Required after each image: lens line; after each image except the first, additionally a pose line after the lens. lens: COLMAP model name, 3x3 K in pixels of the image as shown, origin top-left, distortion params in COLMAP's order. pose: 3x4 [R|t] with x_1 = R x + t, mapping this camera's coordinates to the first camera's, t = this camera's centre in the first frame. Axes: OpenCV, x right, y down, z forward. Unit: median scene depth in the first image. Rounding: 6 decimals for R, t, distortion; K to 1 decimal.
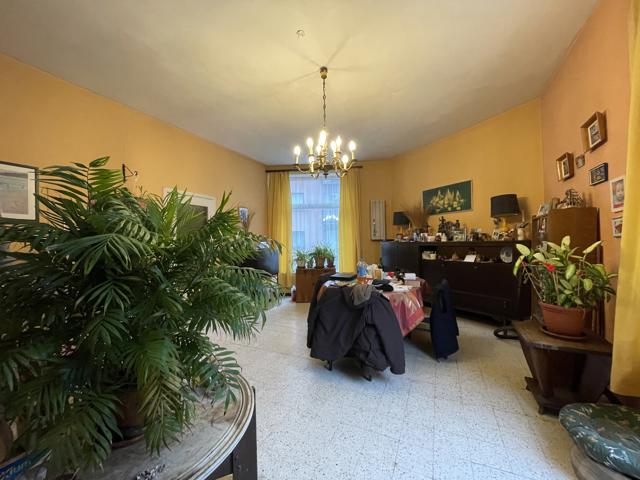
lens RADIAL K [[256.9, 0, 319.2], [0, 256.9, 242.2], [0, 0, 1]] dist [-0.001207, -0.000097]
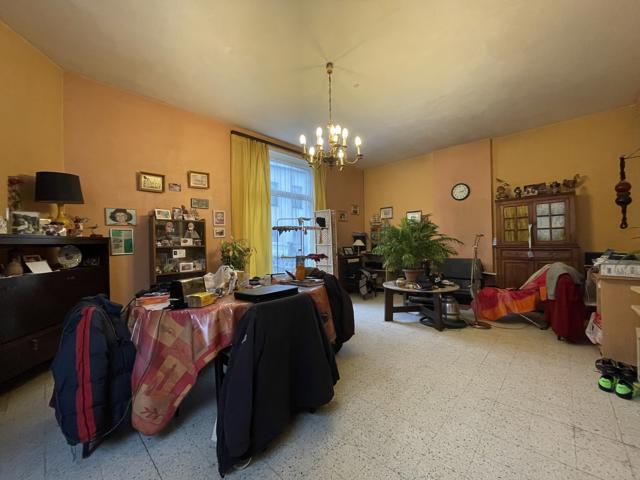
lens RADIAL K [[256.9, 0, 319.2], [0, 256.9, 242.2], [0, 0, 1]] dist [-0.001207, -0.000097]
pose [[-0.945467, 0.034363, 0.323899, -0.149113], [0.033895, 0.999400, -0.007087, 0.029450], [-0.323948, 0.004278, -0.946065, 1.172893]]
